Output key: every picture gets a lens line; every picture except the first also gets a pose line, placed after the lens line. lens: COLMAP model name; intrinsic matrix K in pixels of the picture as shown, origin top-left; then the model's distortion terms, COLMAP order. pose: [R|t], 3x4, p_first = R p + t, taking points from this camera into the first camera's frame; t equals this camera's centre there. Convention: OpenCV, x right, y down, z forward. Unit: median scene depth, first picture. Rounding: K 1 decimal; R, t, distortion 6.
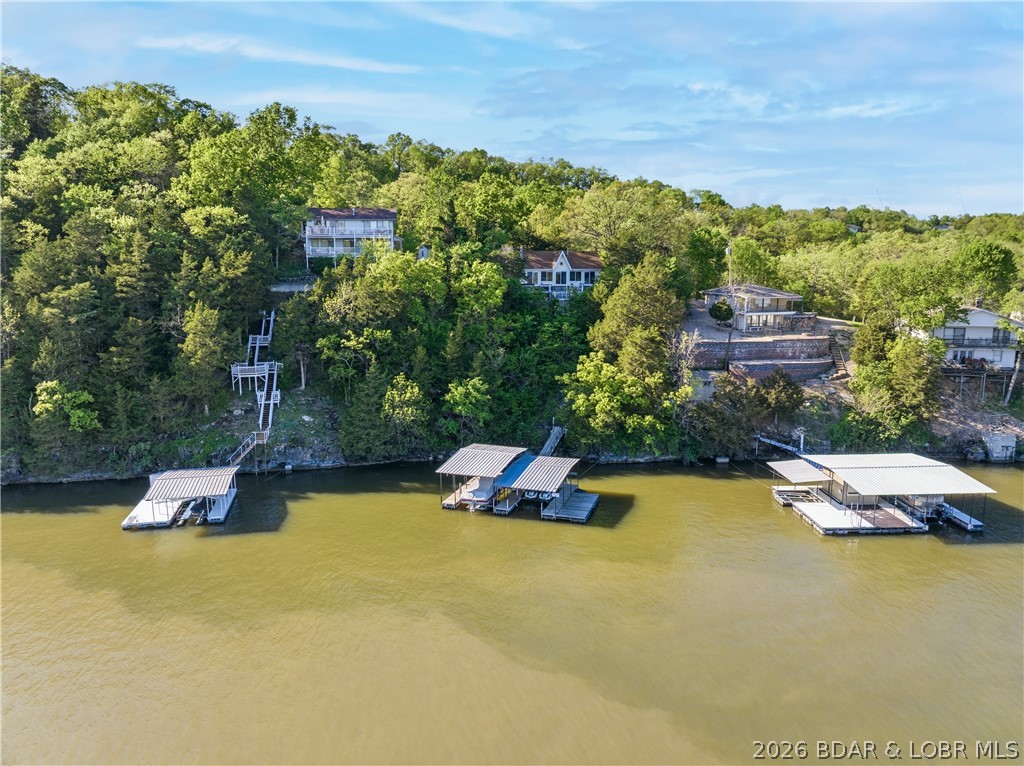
lens RADIAL K [[751.6, 0, 512.0], [0, 751.6, 383.0], [0, 0, 1]] dist [-0.048848, 0.001699]
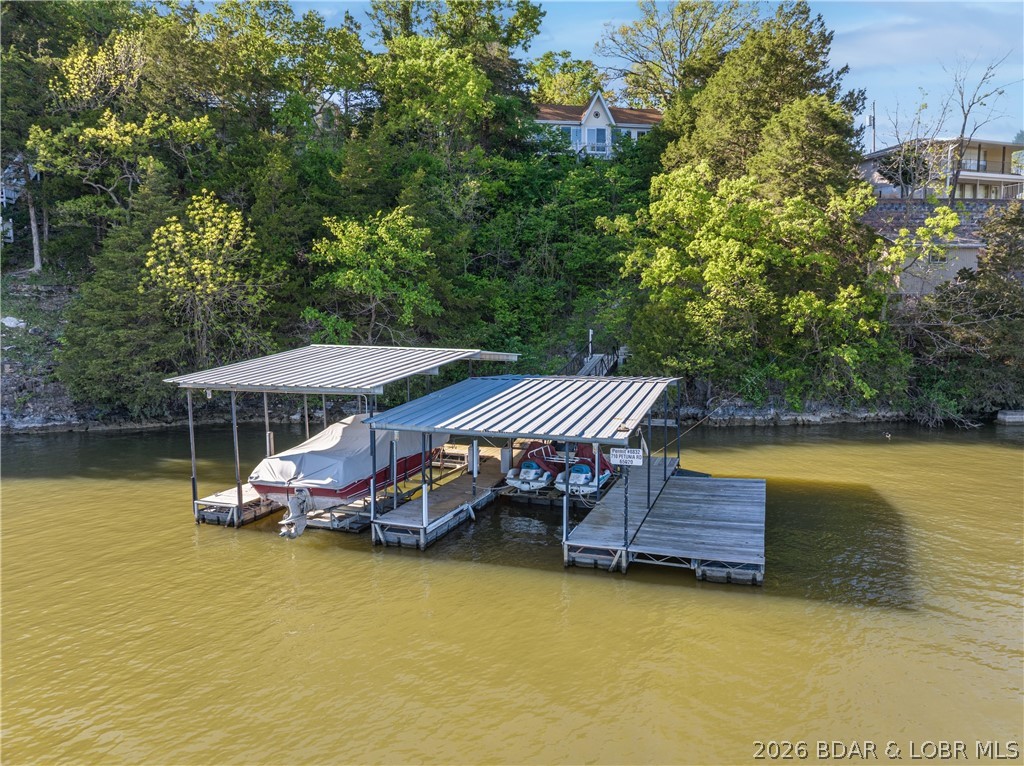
lens RADIAL K [[751.6, 0, 512.0], [0, 751.6, 383.0], [0, 0, 1]] dist [-0.048848, 0.001699]
pose [[0.999573, -0.002024, -0.029164, 0.021763], [0.000172, 0.997991, -0.063355, 0.101275], [0.029234, 0.063323, 0.997565, 0.553842]]
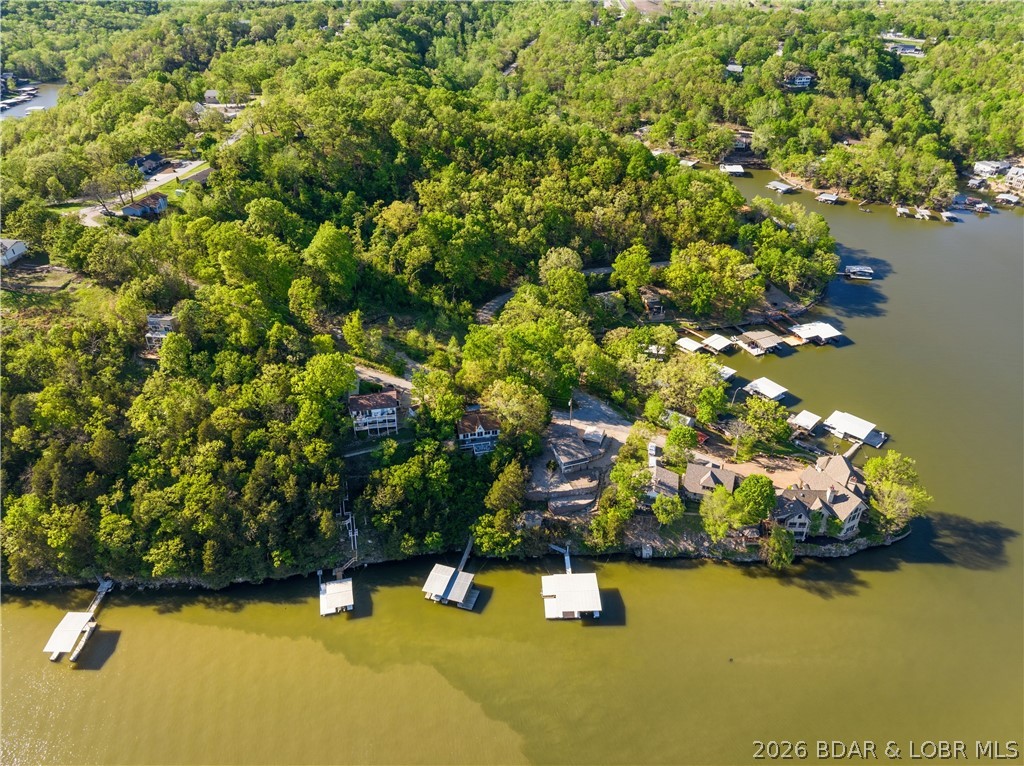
lens RADIAL K [[751.6, 0, 512.0], [0, 751.6, 383.0], [0, 0, 1]] dist [-0.048848, 0.001699]
pose [[0.999954, -0.003914, -0.008786, 0.209585], [0.006980, 0.923810, 0.382787, -1.301874], [0.006619, -0.382831, 0.923795, -1.028856]]
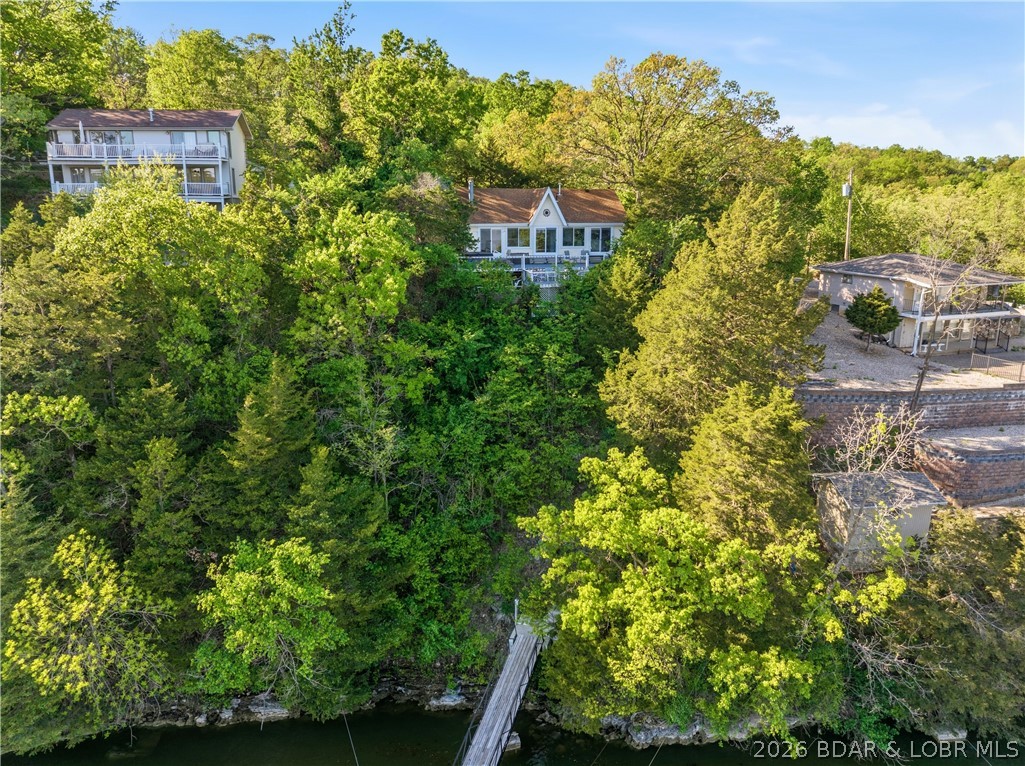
lens RADIAL K [[752.3, 0, 512.5], [0, 752.3, 383.0], [0, 0, 1]] dist [-0.048848, 0.001699]
pose [[0.999998, -0.001345, 0.001531, 0.051268], [0.001235, 0.997598, 0.069265, -0.096342], [-0.001620, -0.069263, 0.997597, 0.588609]]
